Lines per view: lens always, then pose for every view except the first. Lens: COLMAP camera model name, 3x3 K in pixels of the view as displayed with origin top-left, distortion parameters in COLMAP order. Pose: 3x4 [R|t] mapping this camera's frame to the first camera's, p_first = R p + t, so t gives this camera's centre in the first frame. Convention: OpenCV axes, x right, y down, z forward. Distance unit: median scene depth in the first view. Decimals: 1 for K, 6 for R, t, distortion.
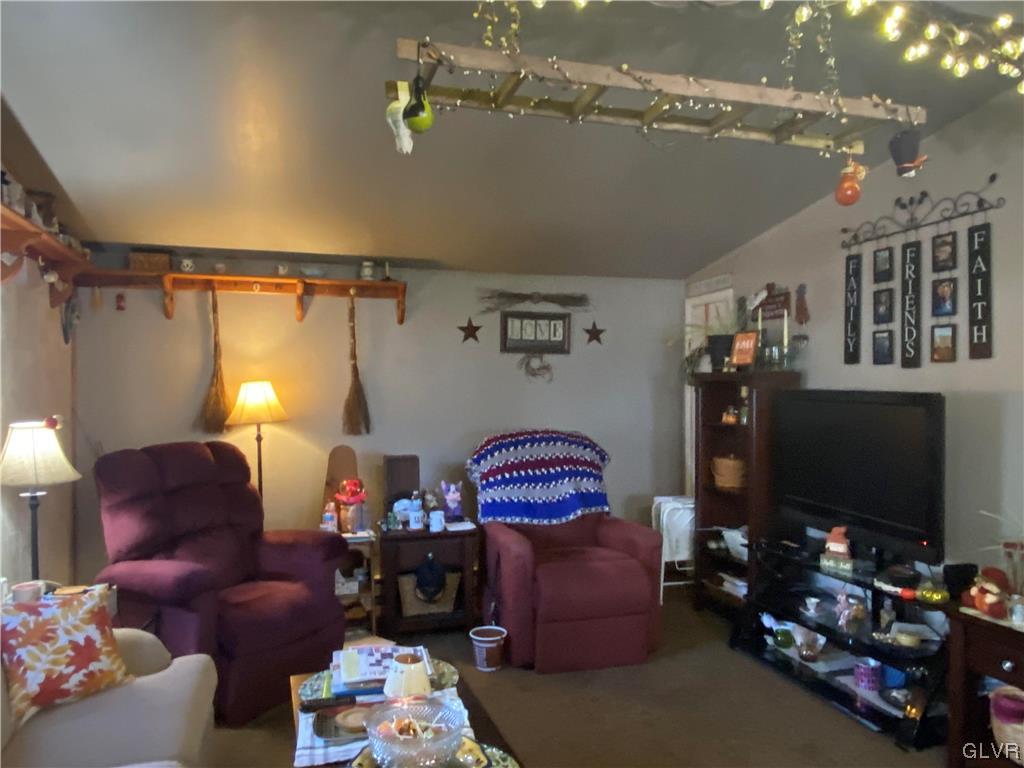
lens RADIAL K [[723.1, 0, 512.0], [0, 723.1, 384.0], [0, 0, 1]] dist [0.099159, -0.123494]
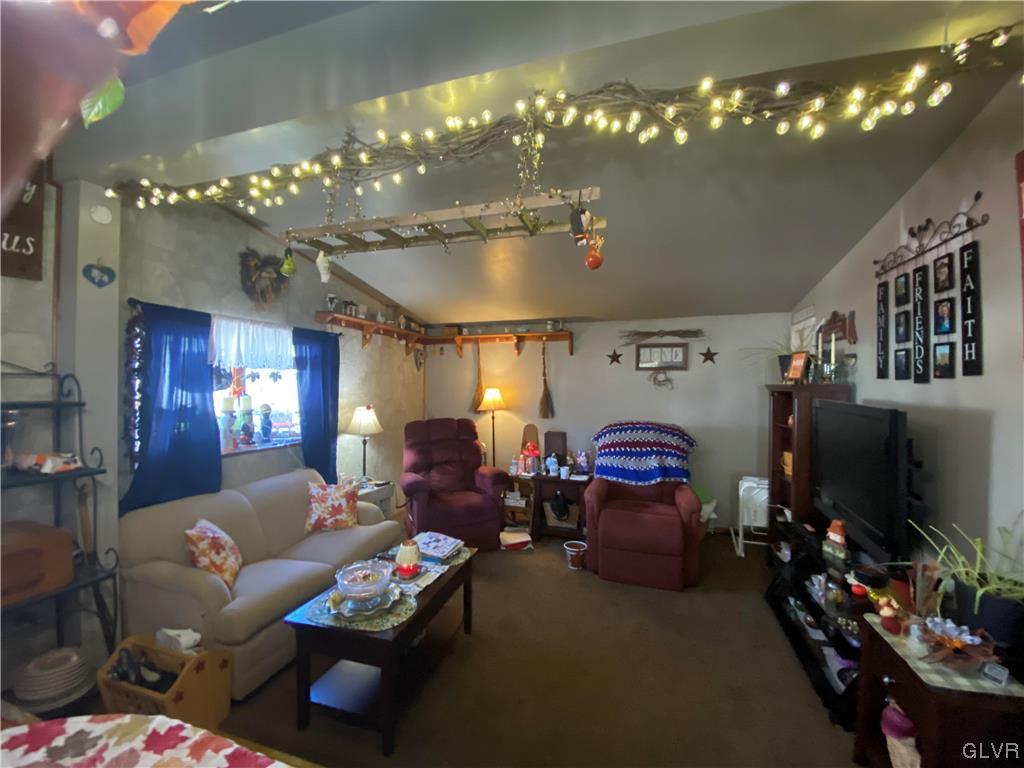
lens RADIAL K [[413.7, 0, 511.5], [0, 413.7, 380.3], [0, 0, 1]] dist [0.035532, -0.028458]
pose [[0.820013, -0.002420, -0.572339, 0.348961], [-0.003620, 0.999949, -0.009414, -0.016382], [0.572333, 0.009791, 0.819963, 0.140533]]
